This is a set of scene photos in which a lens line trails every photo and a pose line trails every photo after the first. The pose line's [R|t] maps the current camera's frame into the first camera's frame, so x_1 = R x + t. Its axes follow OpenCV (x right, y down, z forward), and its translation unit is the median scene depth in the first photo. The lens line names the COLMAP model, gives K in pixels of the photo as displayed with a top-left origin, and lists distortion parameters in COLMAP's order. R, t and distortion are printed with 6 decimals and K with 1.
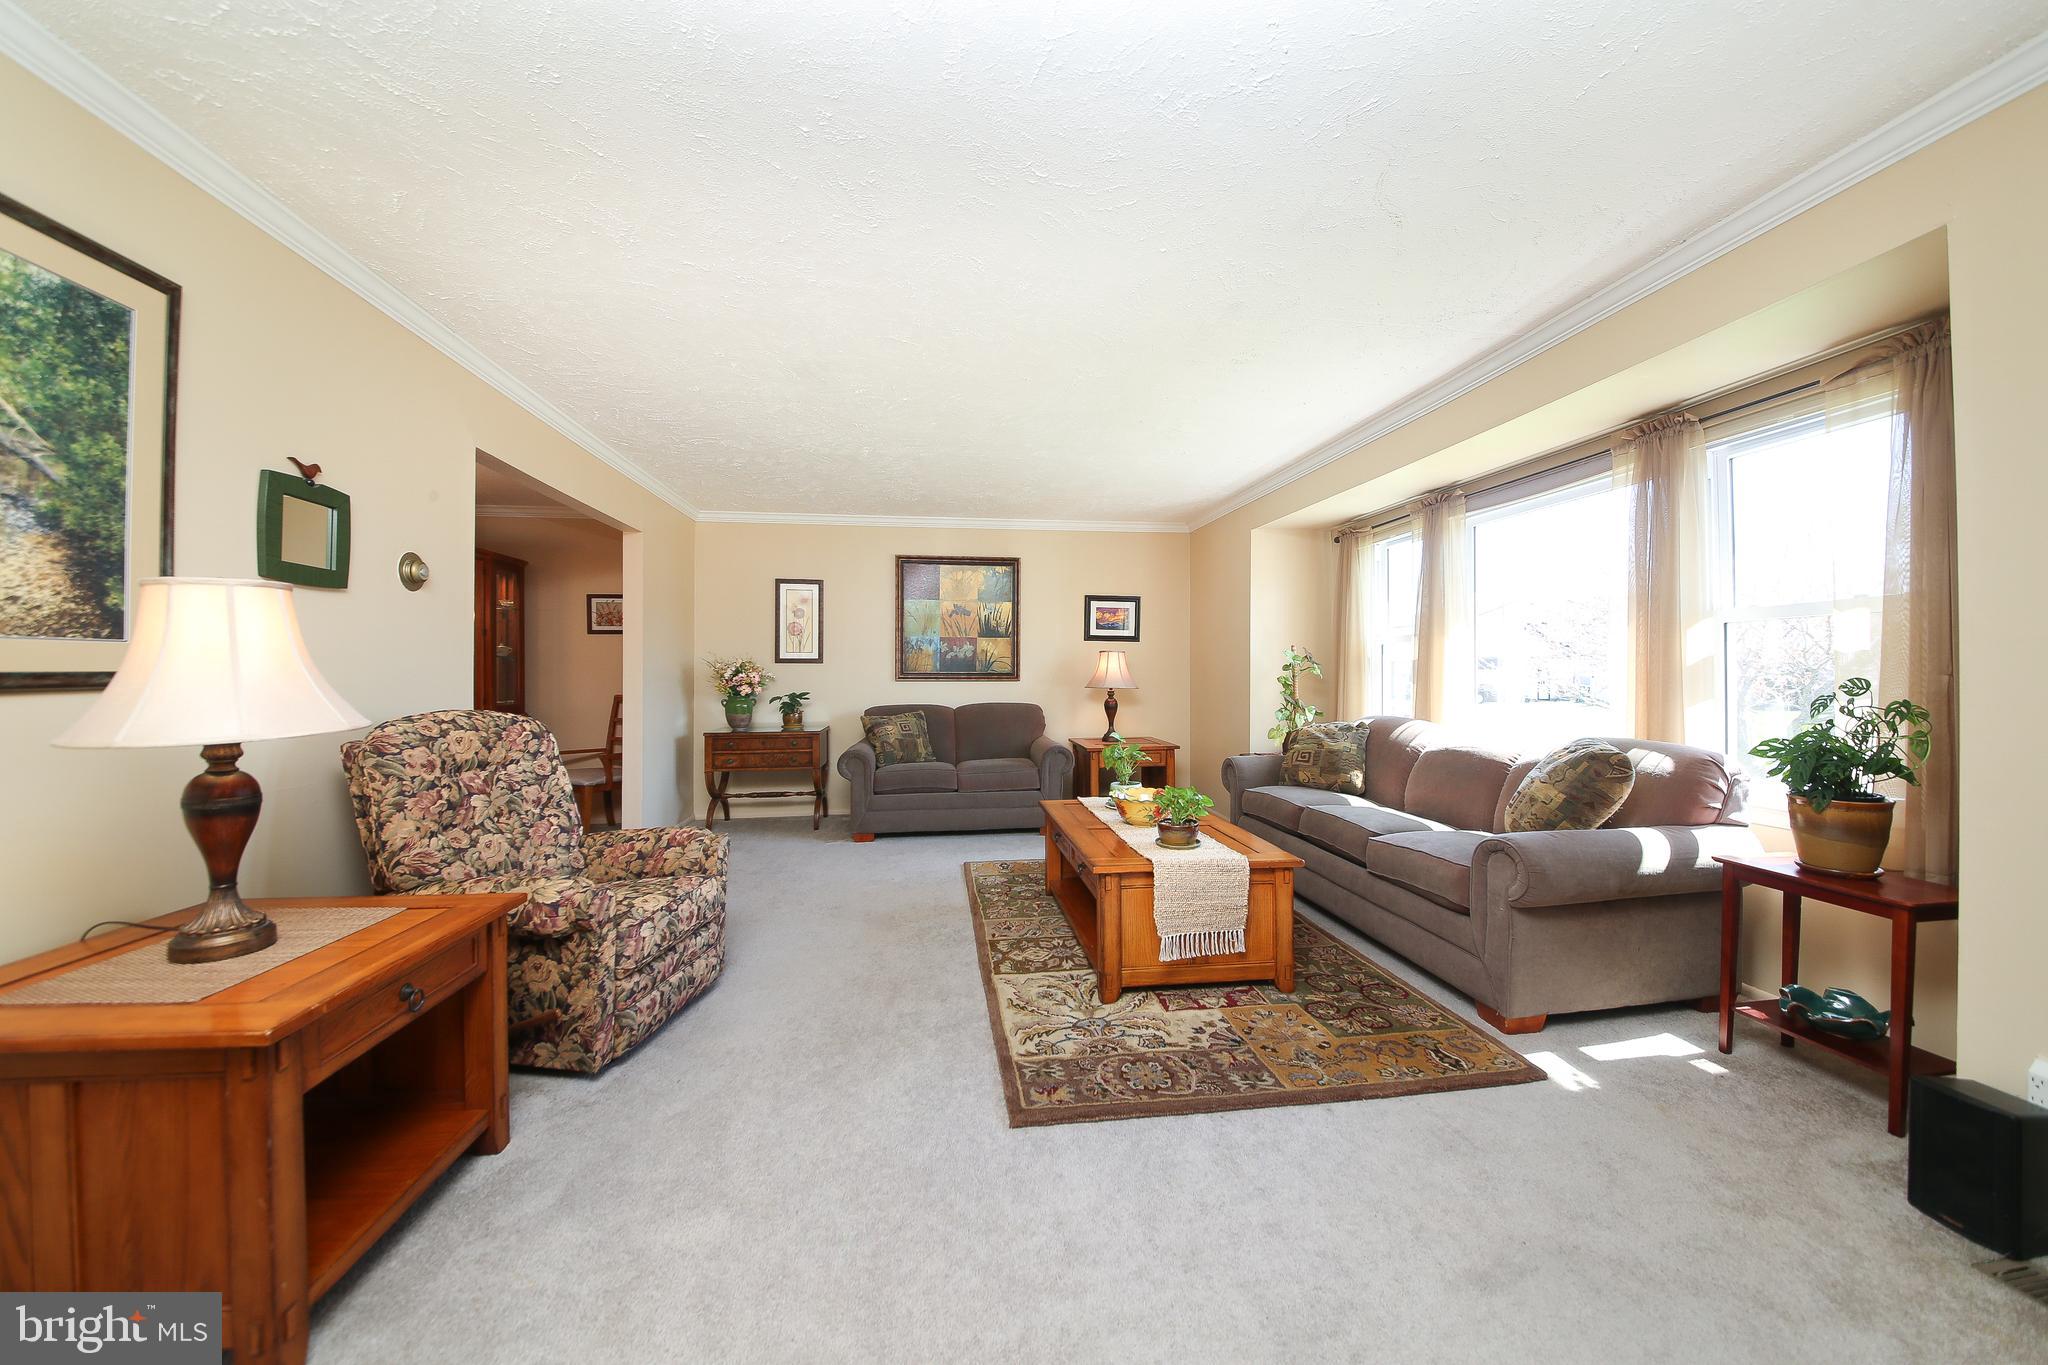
lens RADIAL K [[718.3, 0, 1024.9], [0, 718.3, 676.0], [0, 0, 1]] dist [0.000158, 0.000005]
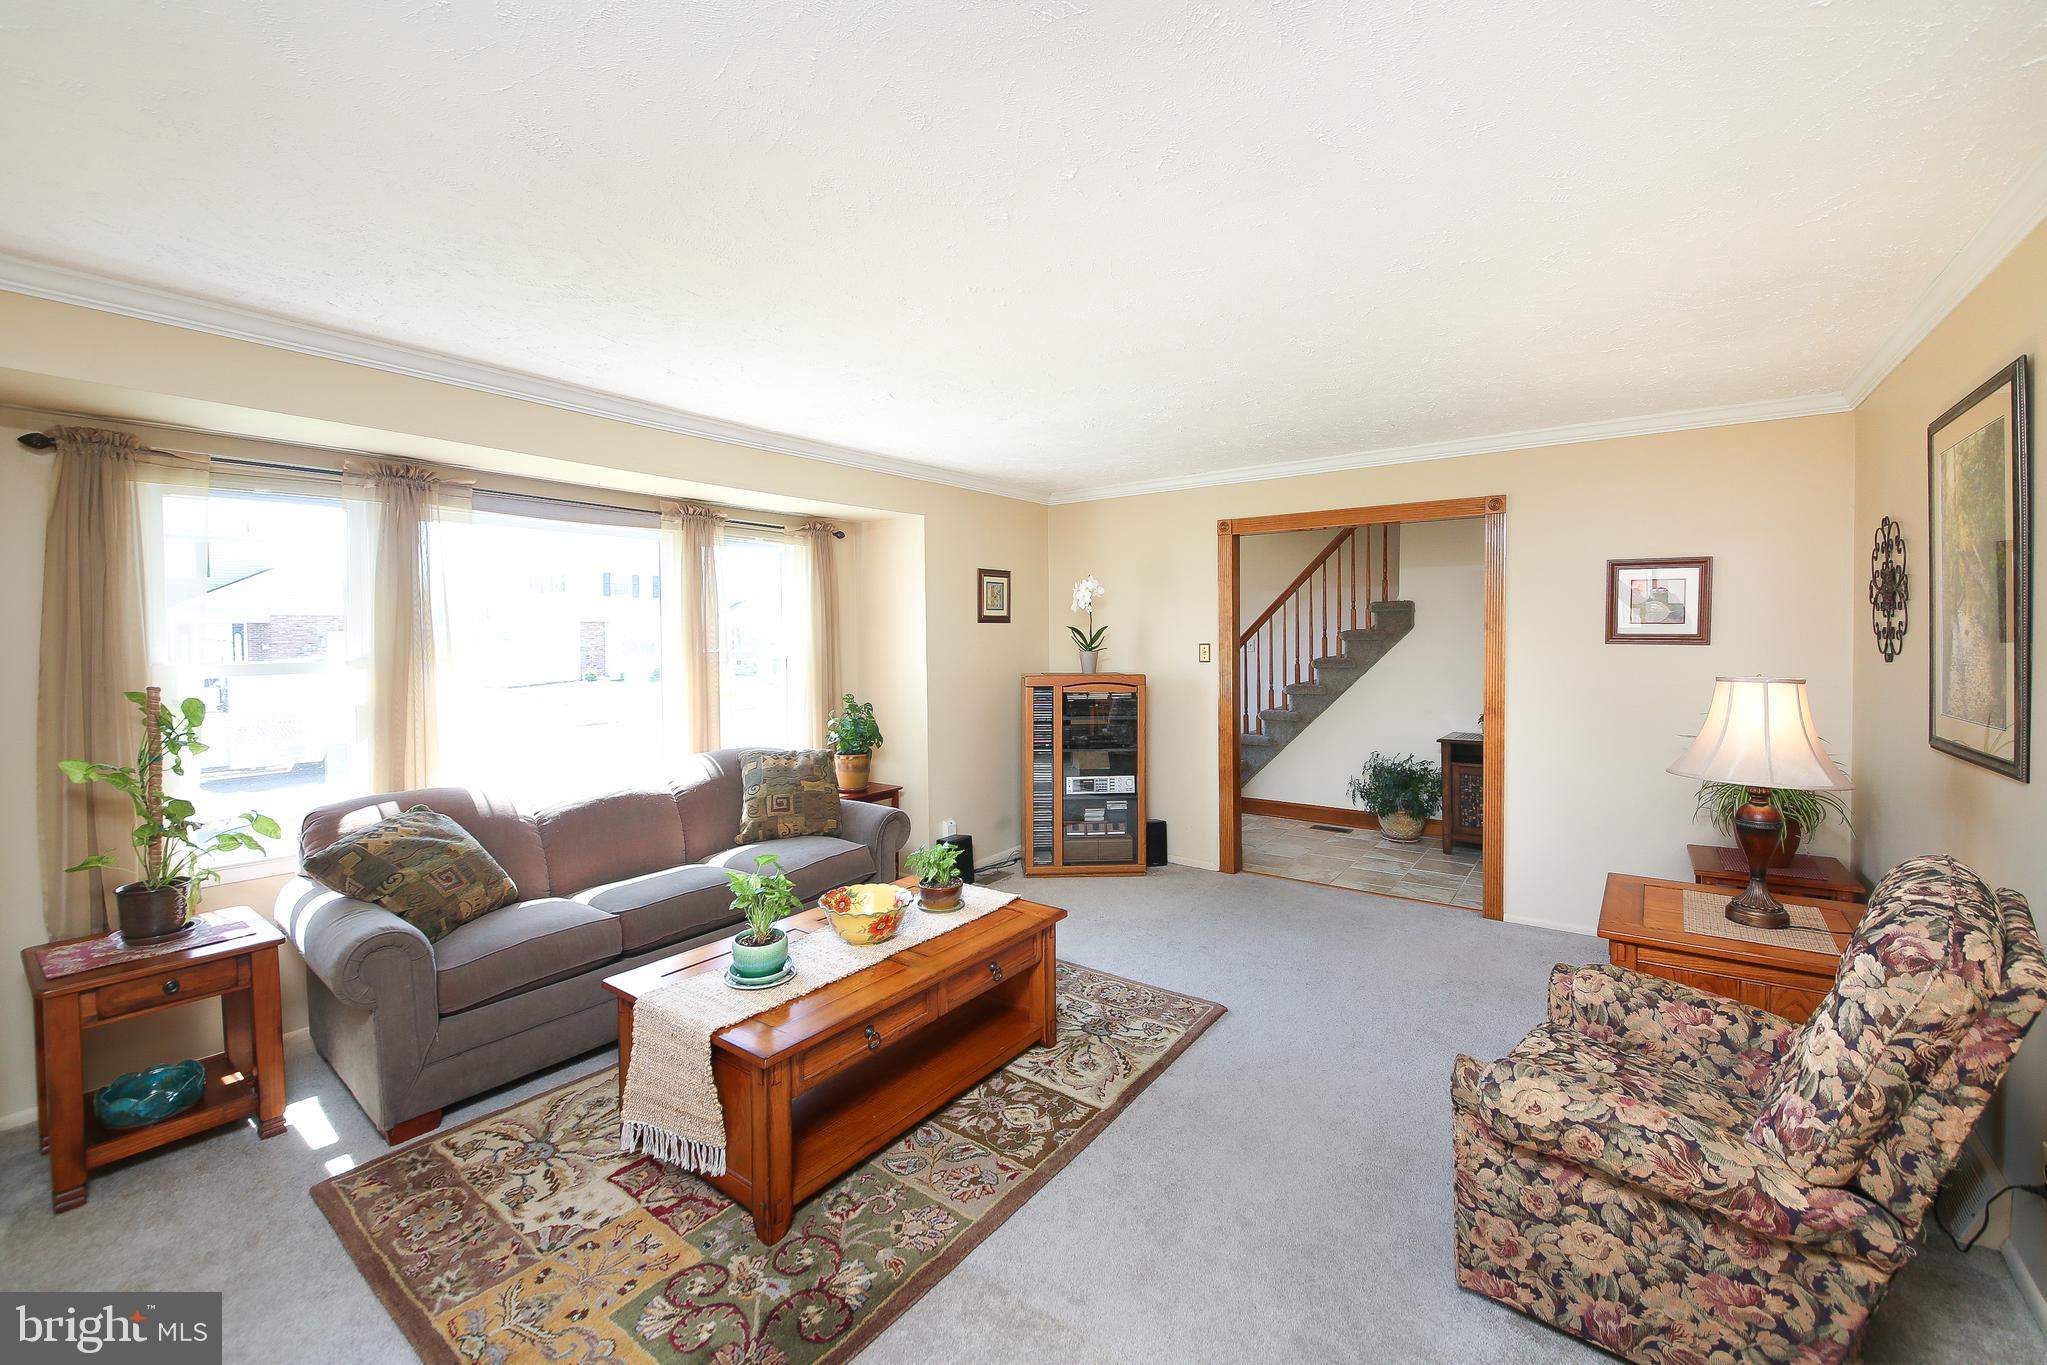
lens RADIAL K [[817.3, 0, 1021.1], [0, 817.3, 637.1], [0, 0, 1]] dist [-0.000435, -0.000021]
pose [[-0.713866, -0.005004, 0.700265, -0.608750], [0.007366, 0.999865, 0.014654, -0.134421], [-0.700244, 0.015619, -0.713733, 1.668717]]
